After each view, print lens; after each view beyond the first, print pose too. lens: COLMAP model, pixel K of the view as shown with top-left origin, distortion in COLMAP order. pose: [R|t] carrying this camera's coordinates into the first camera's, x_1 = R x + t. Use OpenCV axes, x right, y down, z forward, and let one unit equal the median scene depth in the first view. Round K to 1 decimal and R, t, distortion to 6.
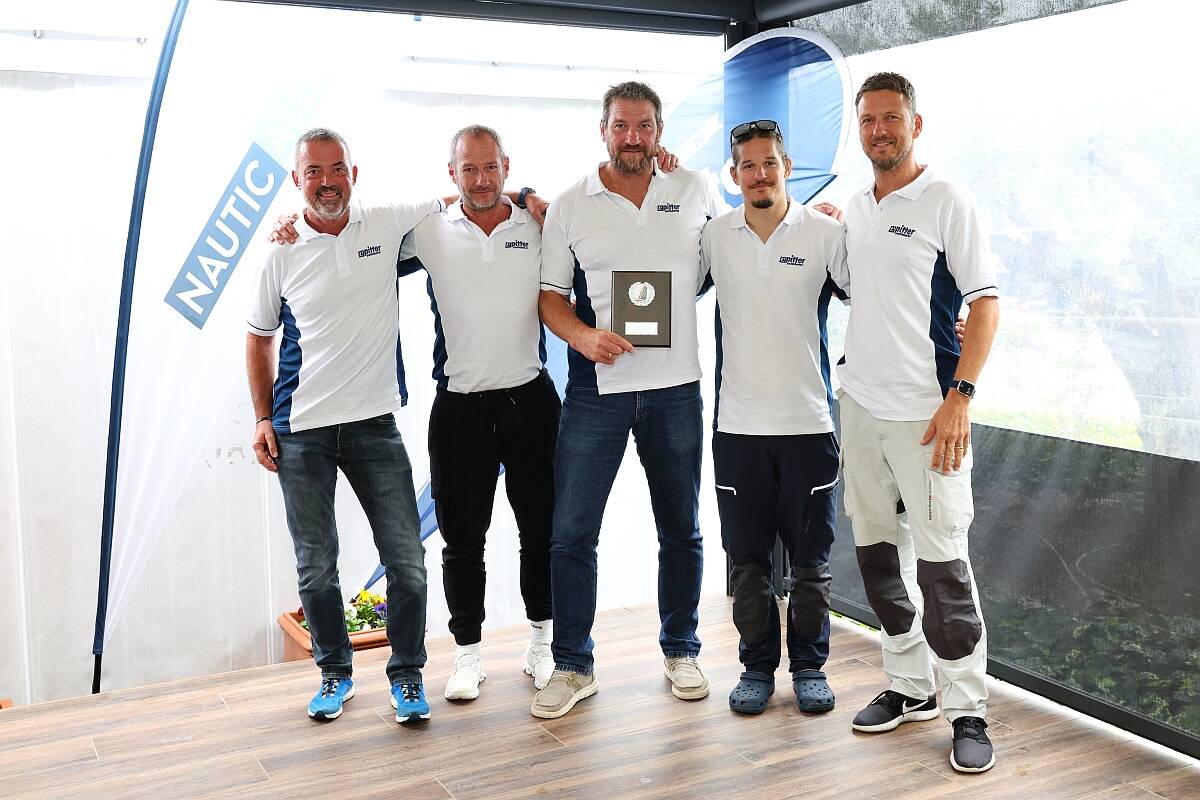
lens RADIAL K [[1286.9, 0, 585.9], [0, 1286.9, 375.5], [0, 0, 1]] dist [0.023591, 0.000000]
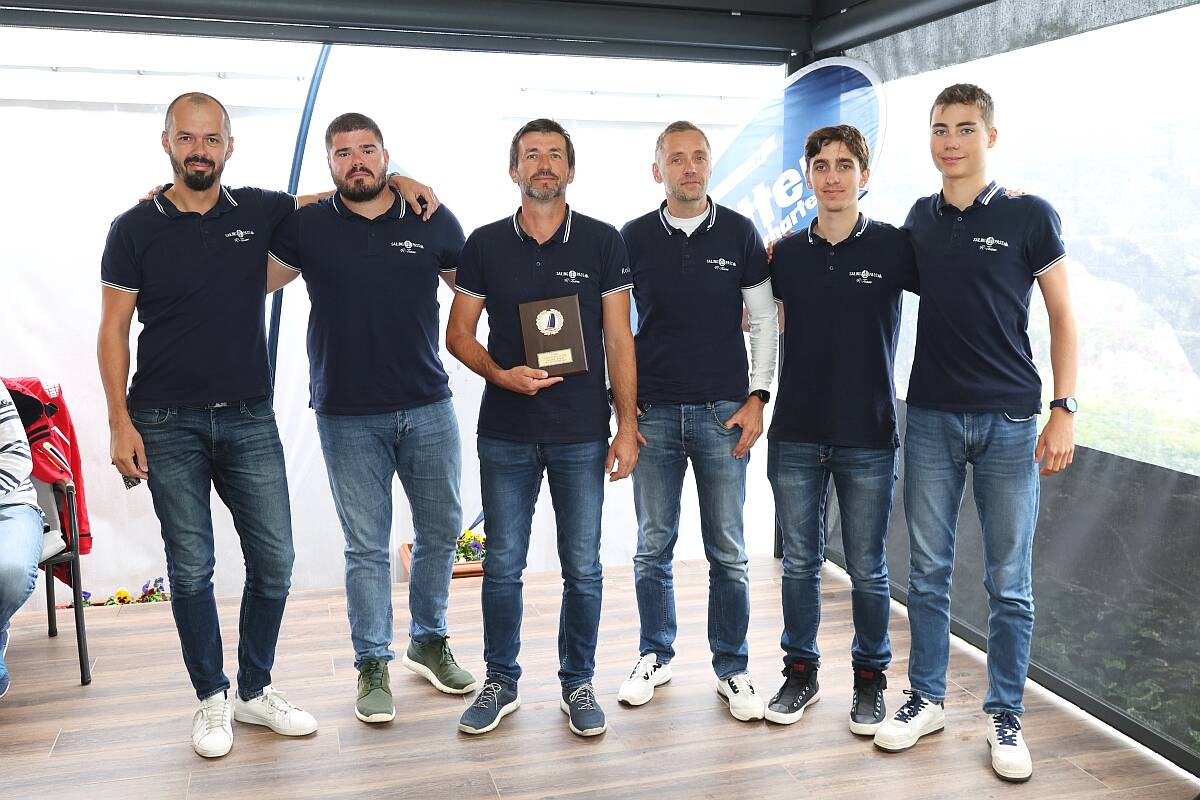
lens RADIAL K [[1093.2, 0, 614.7], [0, 1093.2, 380.7], [0, 0, 1]] dist [0.014767, 0.013300]
pose [[0.975342, 0.041331, -0.216793, 0.182085], [-0.036343, 0.998976, 0.026945, -0.007307], [0.217685, -0.018402, 0.975846, 0.024239]]
